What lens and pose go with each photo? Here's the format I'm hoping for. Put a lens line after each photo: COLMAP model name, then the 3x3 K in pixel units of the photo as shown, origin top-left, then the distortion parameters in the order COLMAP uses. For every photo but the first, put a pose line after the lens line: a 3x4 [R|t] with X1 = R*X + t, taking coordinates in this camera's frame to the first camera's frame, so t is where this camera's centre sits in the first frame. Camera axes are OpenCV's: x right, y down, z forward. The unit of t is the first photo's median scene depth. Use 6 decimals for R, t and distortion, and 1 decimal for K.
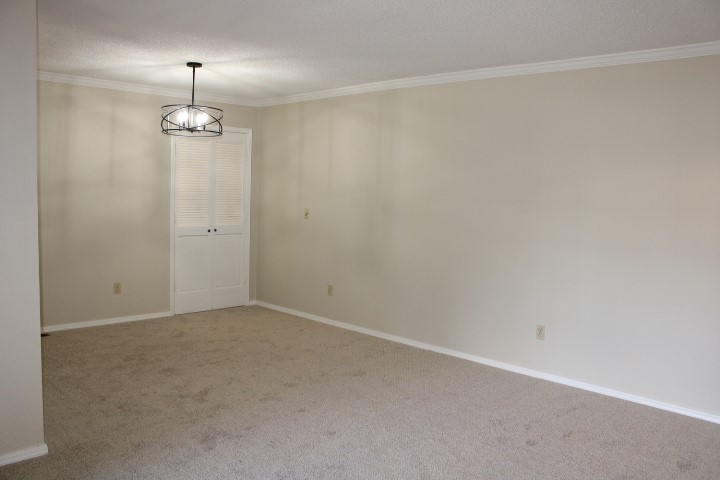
lens RADIAL K [[601.8, 0, 360.2], [0, 601.8, 237.0], [0, 0, 1]] dist [-0.166951, 0.150059]
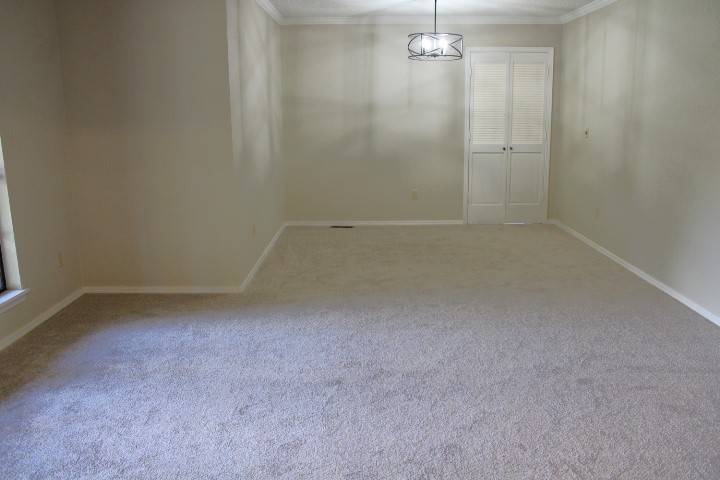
lens RADIAL K [[601.8, 0, 360.2], [0, 601.8, 237.0], [0, 0, 1]] dist [-0.166951, 0.150059]
pose [[0.709727, 0.112313, -0.695466, 0.327633], [-0.024681, 0.990568, 0.134783, 0.009127], [0.704044, -0.078495, 0.705804, 0.066342]]
